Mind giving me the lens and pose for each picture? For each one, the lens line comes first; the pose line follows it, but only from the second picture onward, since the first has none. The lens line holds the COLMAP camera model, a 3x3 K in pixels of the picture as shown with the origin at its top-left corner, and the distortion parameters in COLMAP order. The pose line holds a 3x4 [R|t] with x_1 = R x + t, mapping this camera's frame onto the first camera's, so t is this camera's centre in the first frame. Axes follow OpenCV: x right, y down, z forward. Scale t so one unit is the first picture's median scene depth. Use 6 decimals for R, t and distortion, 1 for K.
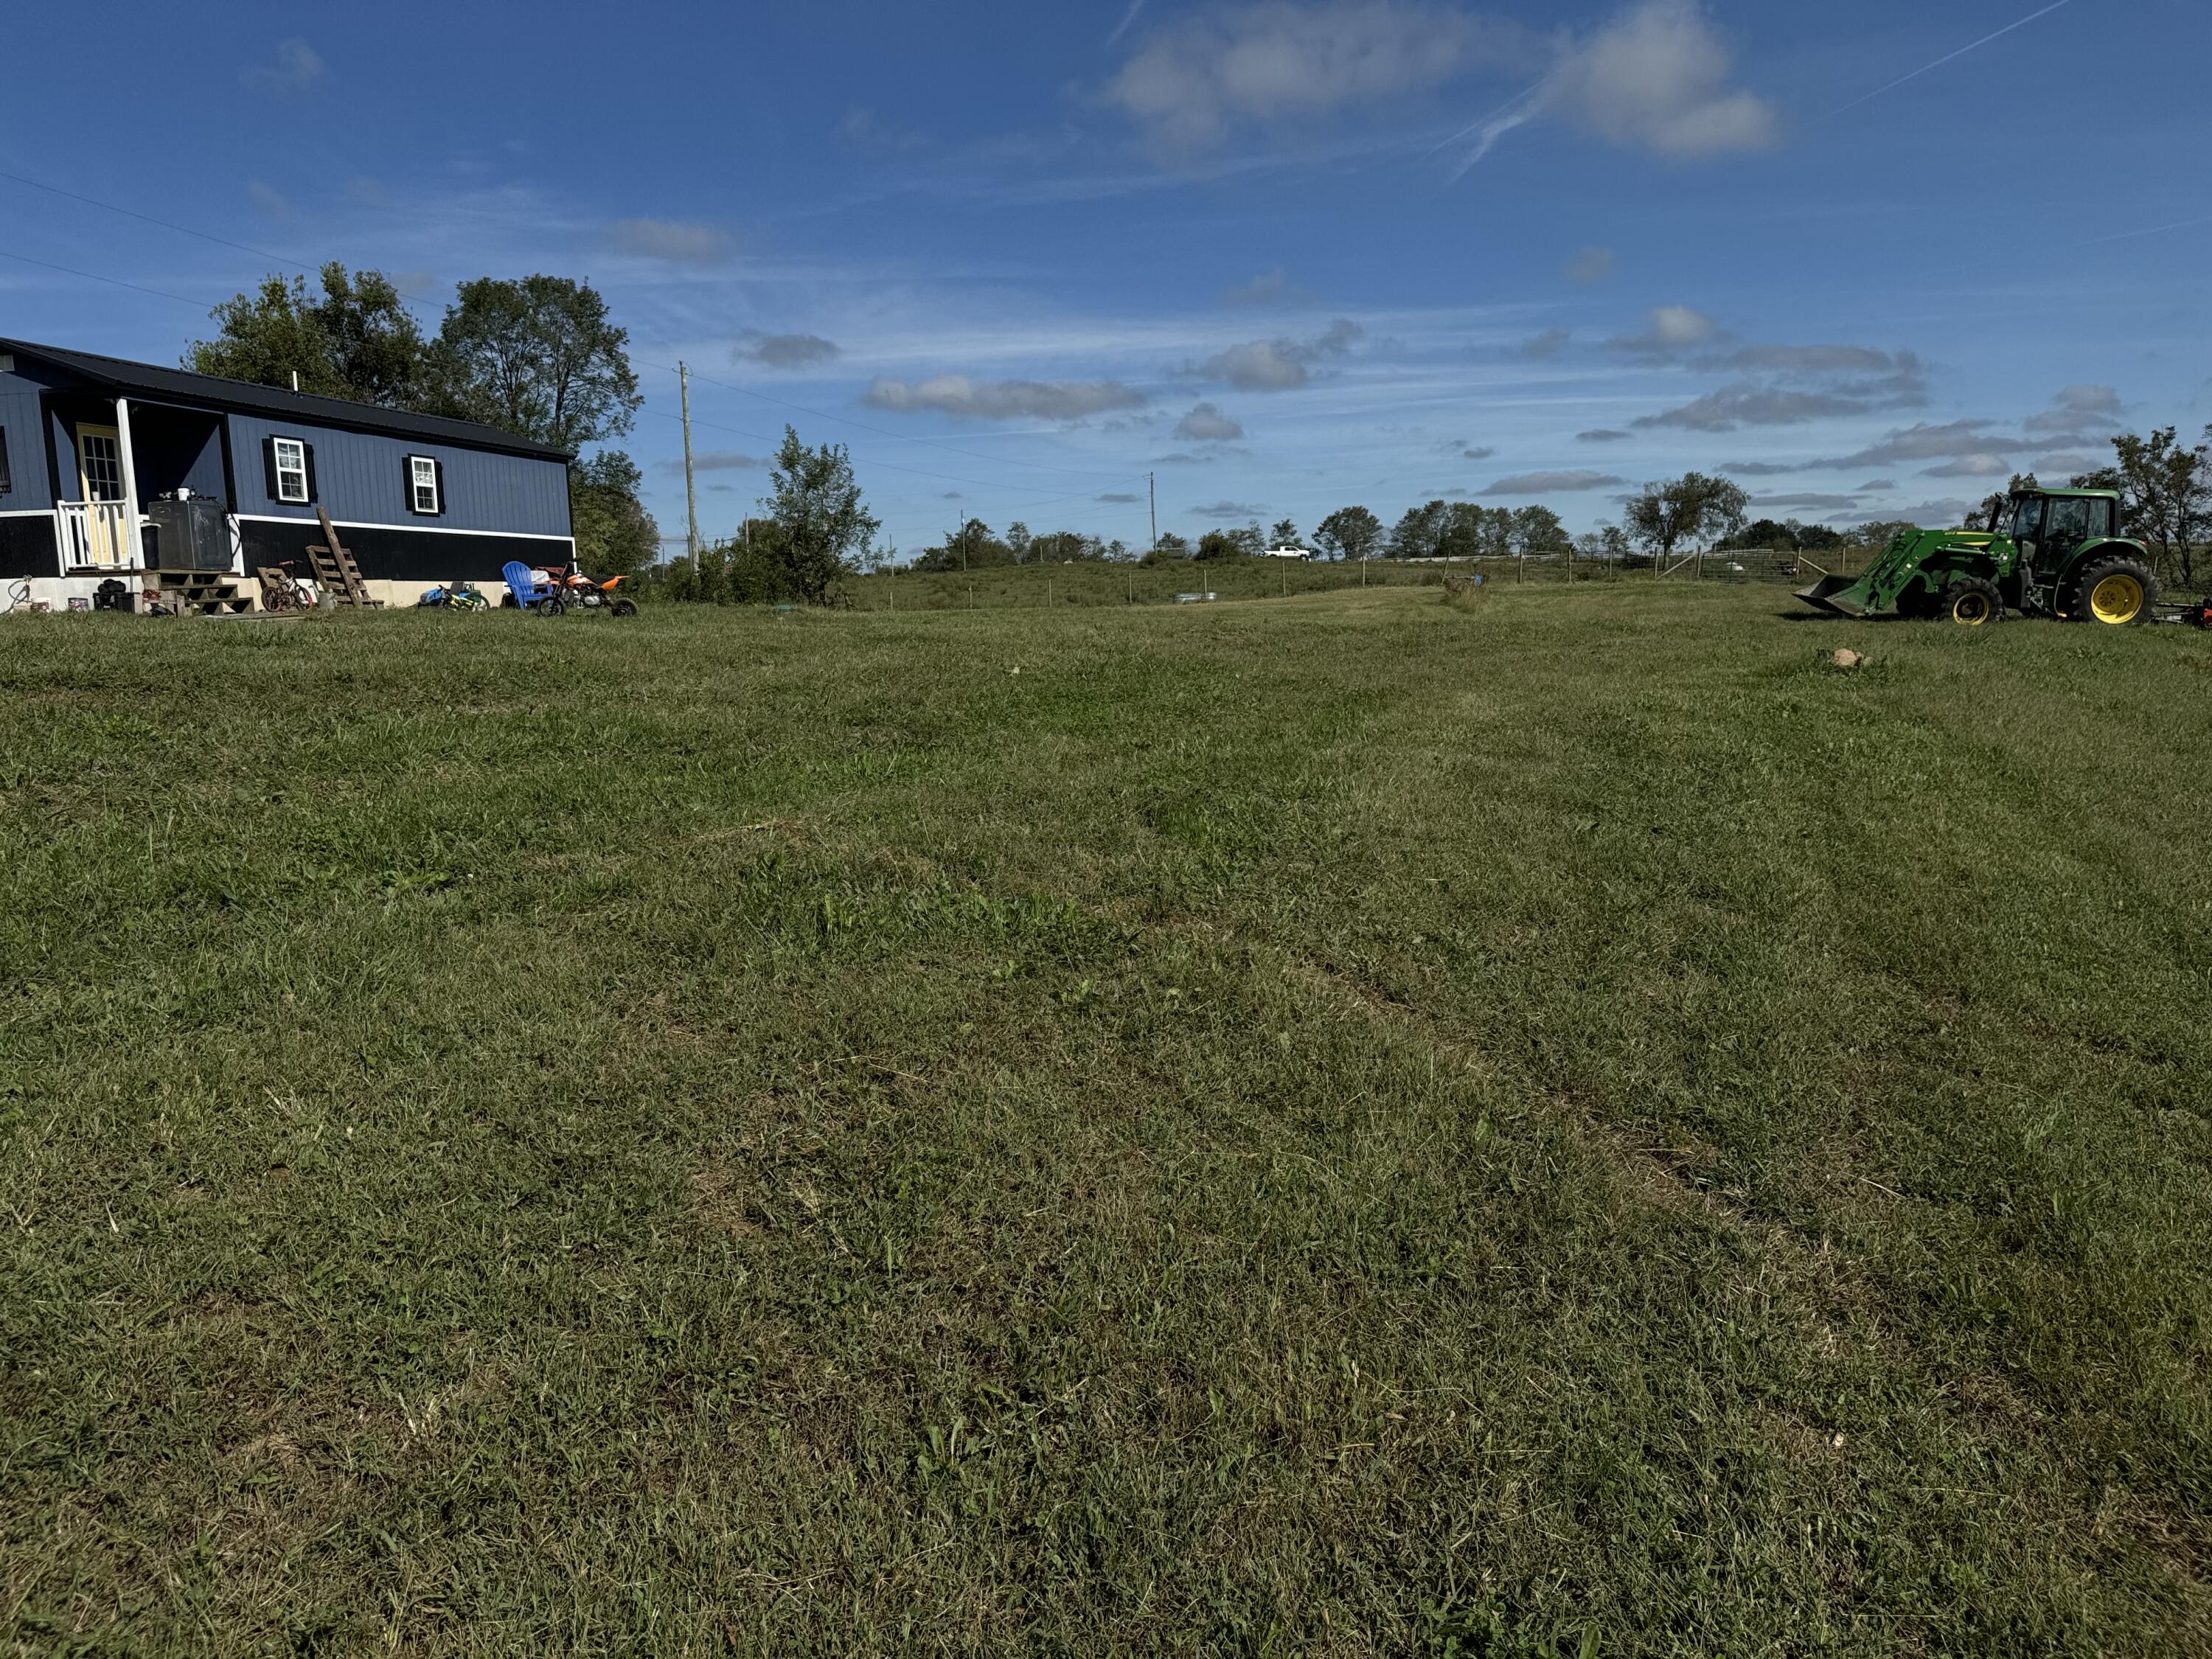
lens RADIAL K [[1553.4, 0, 1016.1], [0, 1553.4, 845.9], [0, 0, 1]] dist [0.087046, -0.103377]
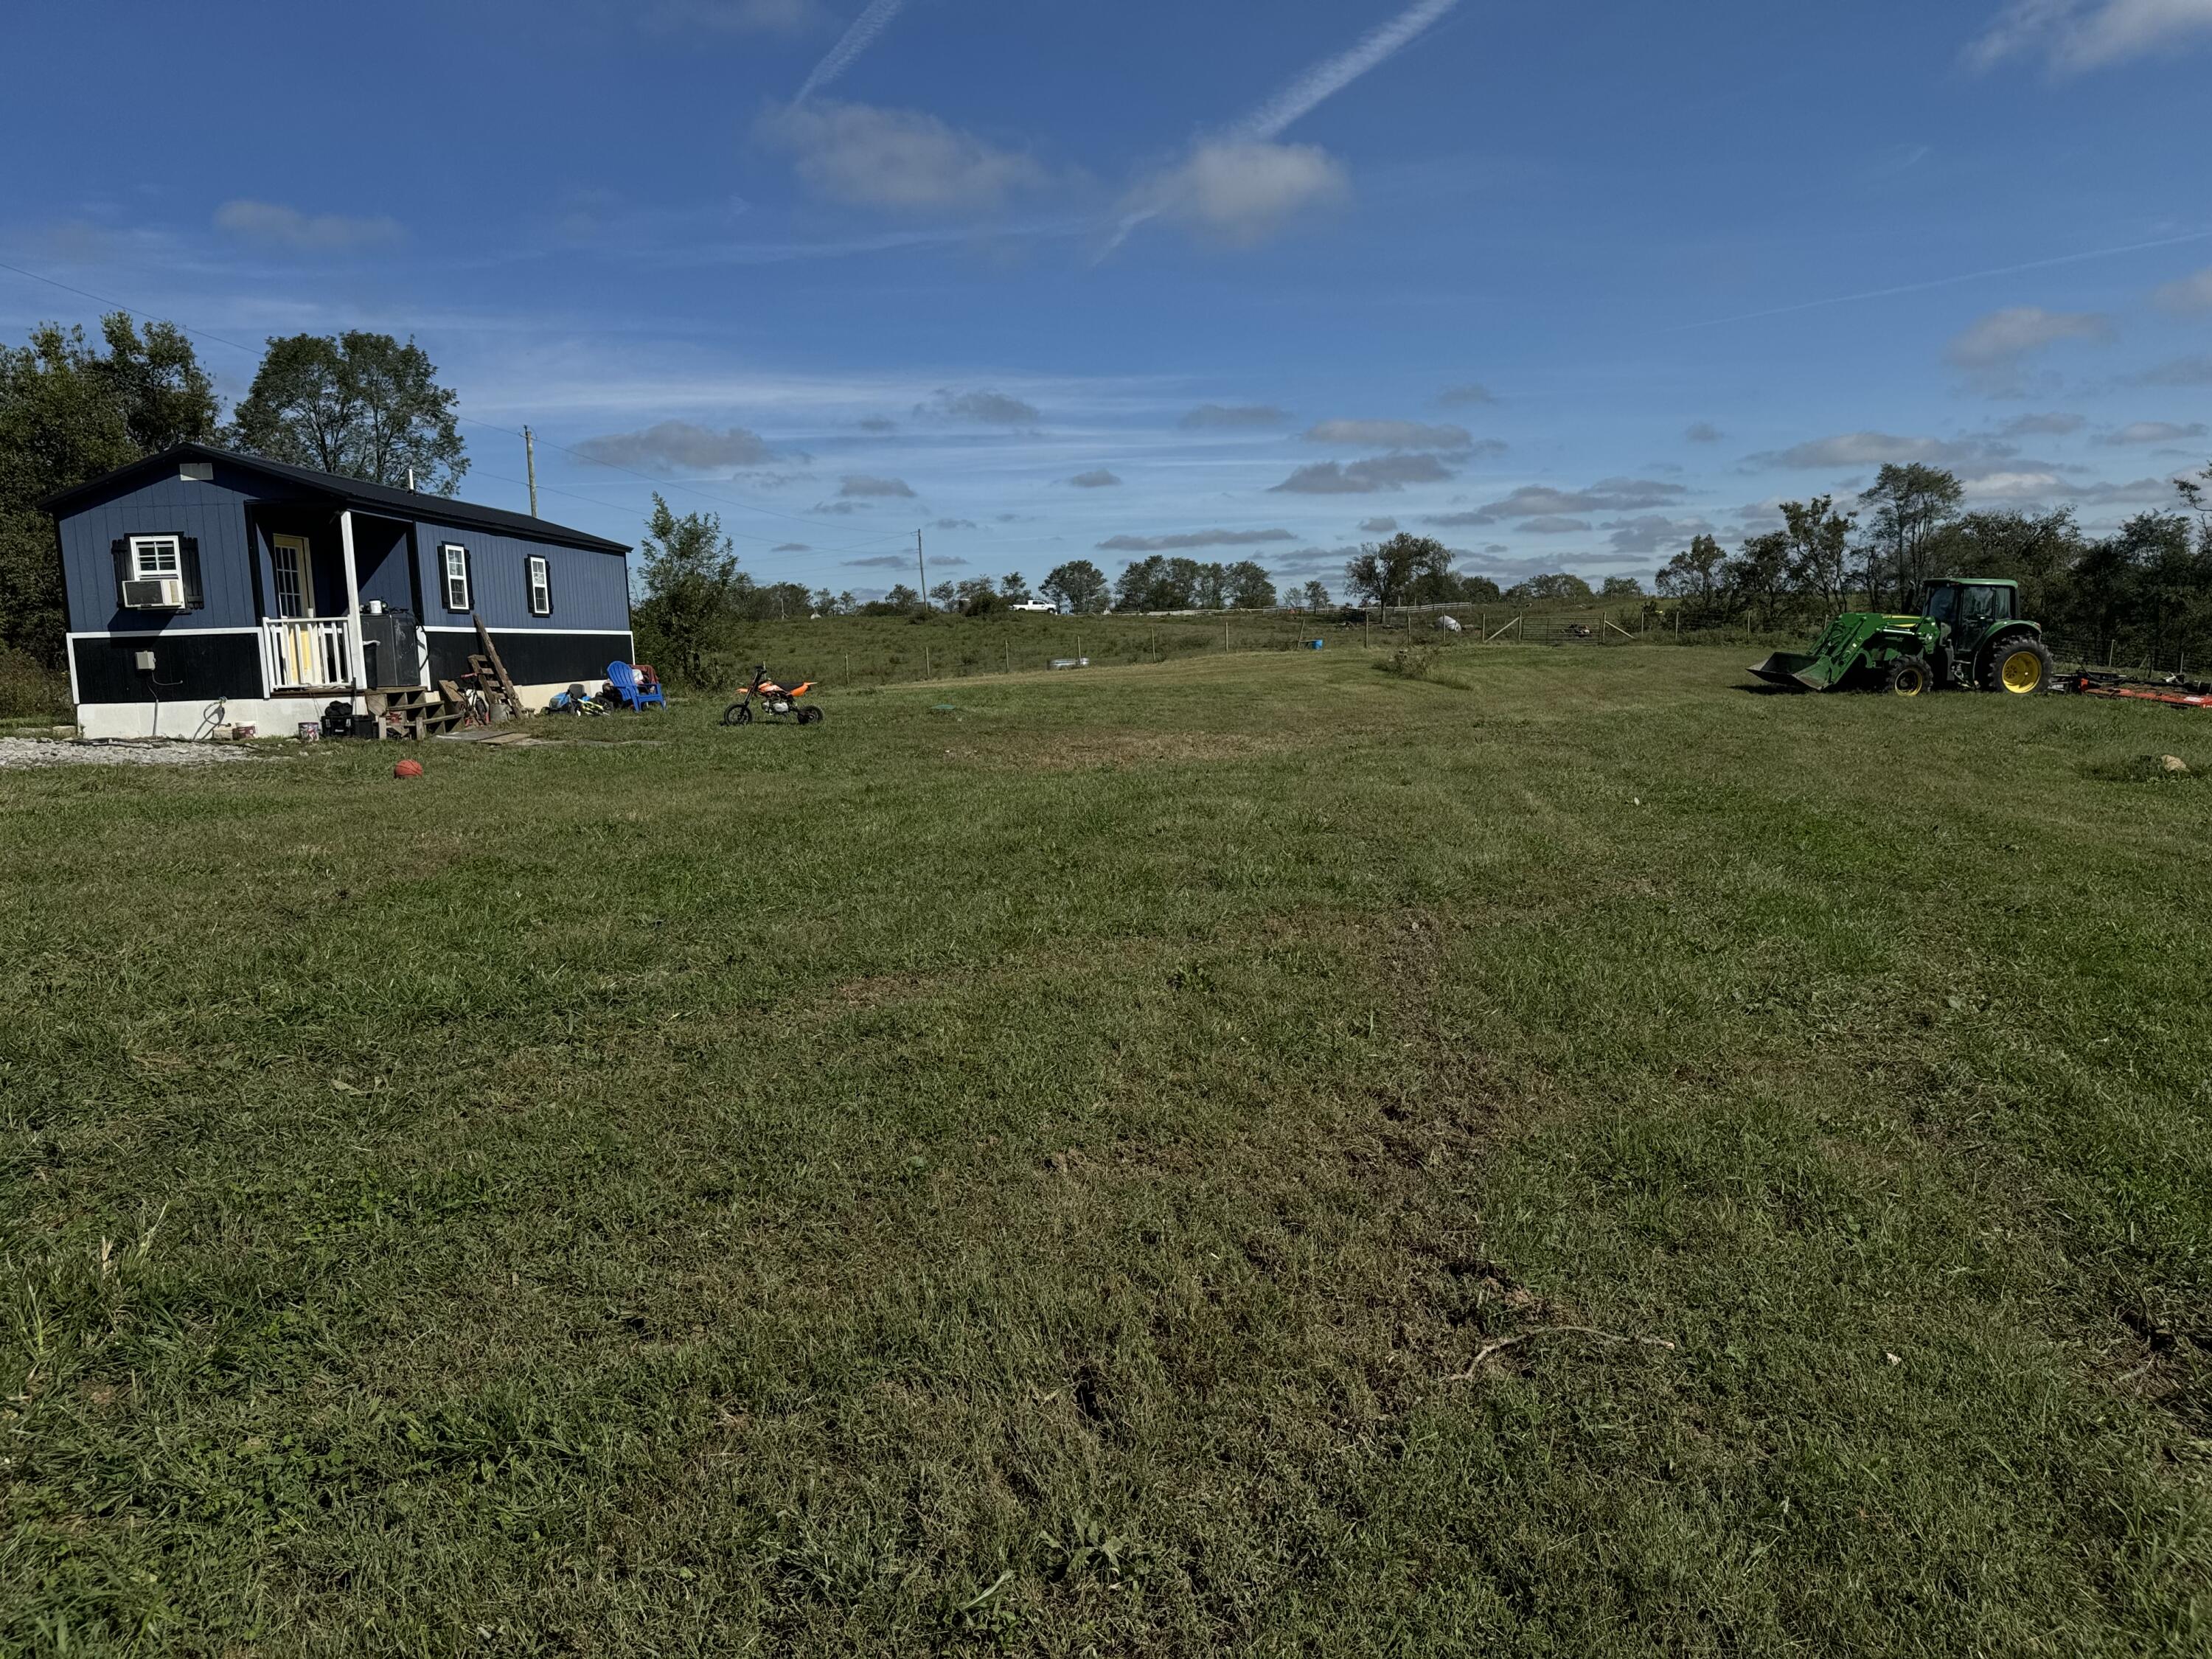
lens RADIAL K [[1553.4, 0, 998.2], [0, 1553.4, 856.4], [0, 0, 1]] dist [0.087046, -0.103377]
pose [[0.980514, -0.037915, 0.192756, -0.134666], [0.042062, 0.998962, -0.017468, -0.015777], [-0.191893, 0.025235, 0.981091, 0.002035]]
